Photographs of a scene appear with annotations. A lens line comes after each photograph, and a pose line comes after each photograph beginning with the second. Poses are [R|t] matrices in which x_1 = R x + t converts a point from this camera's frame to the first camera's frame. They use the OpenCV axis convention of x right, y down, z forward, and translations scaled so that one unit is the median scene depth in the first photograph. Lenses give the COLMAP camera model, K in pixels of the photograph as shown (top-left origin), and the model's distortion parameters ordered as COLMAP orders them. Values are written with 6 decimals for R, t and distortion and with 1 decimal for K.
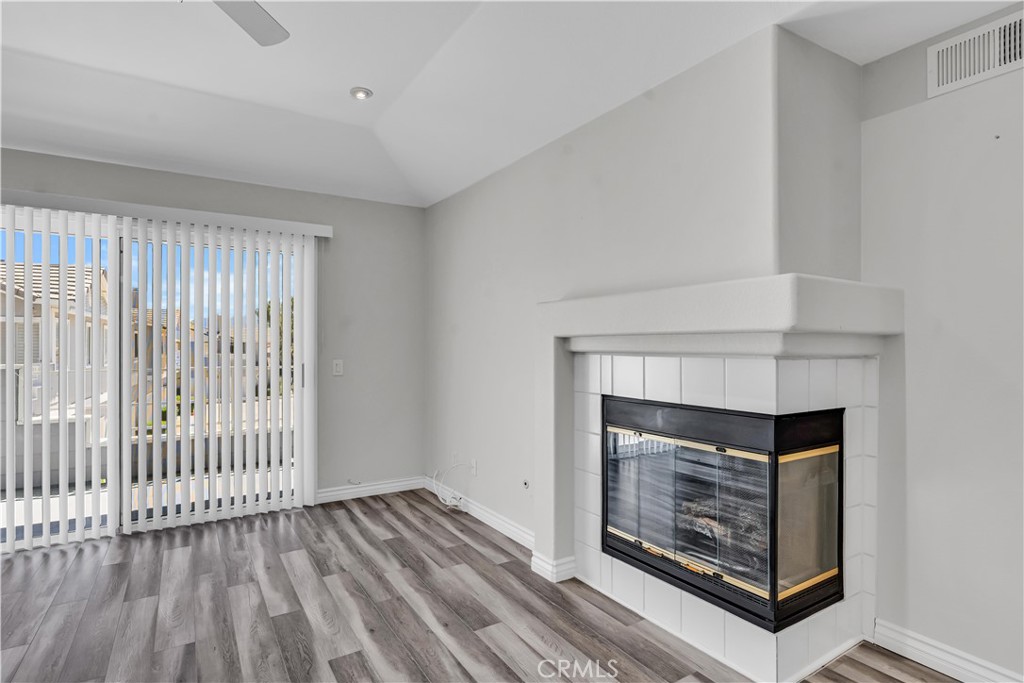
lens RADIAL K [[526.3, 0, 513.1], [0, 526.3, 346.6], [0, 0, 1]] dist [0.002376, 0.000266]
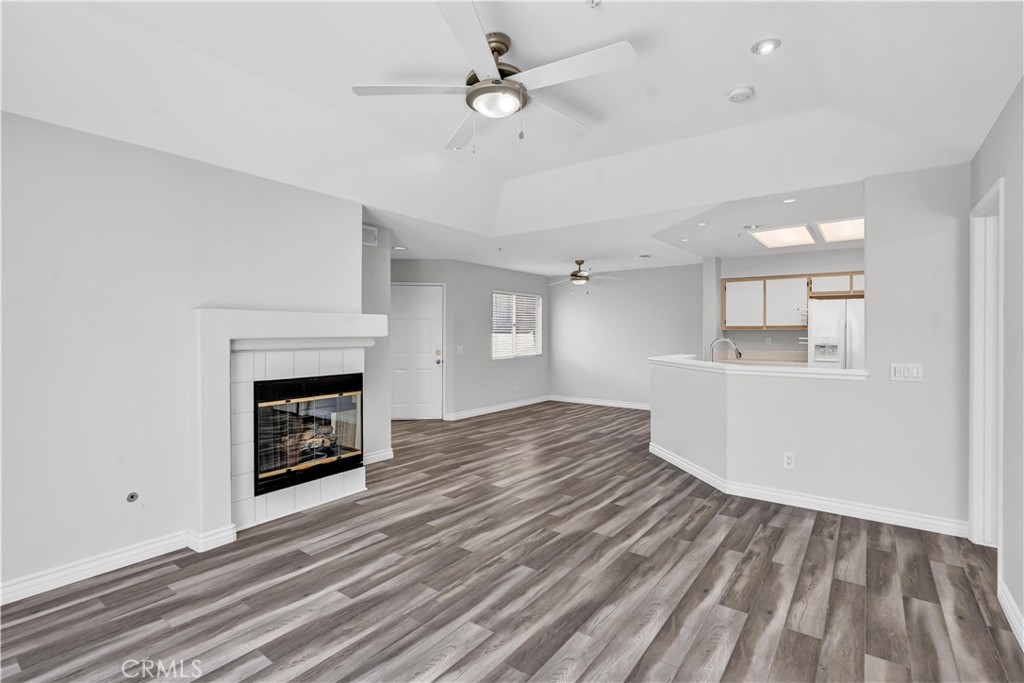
lens RADIAL K [[466.1, 0, 505.6], [0, 466.1, 337.8], [0, 0, 1]] dist [0.001208, 0.000344]
pose [[-0.349249, -0.014353, 0.936920, -1.188511], [0.002804, 0.999862, 0.016362, -0.041006], [-0.937026, 0.008342, -0.349161, 0.808867]]
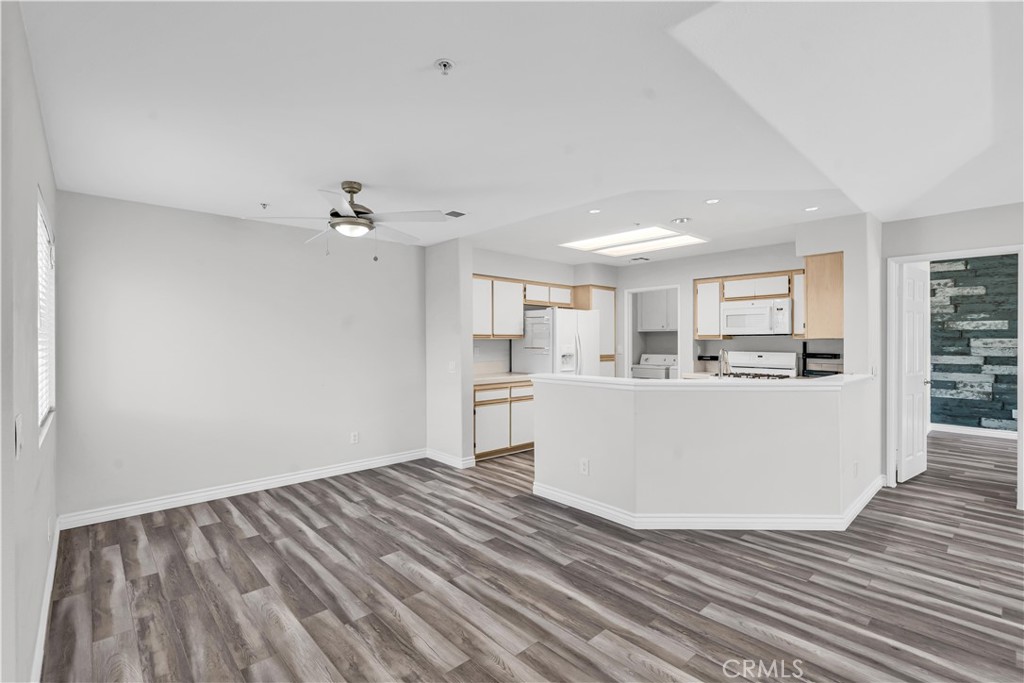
lens RADIAL K [[466.1, 0, 505.6], [0, 466.1, 337.8], [0, 0, 1]] dist [0.001208, 0.000344]
pose [[-0.985413, -0.001108, -0.170178, 1.020337], [-0.000870, 0.999999, -0.001473, -0.040059], [0.170180, -0.001303, -0.985412, 0.732422]]
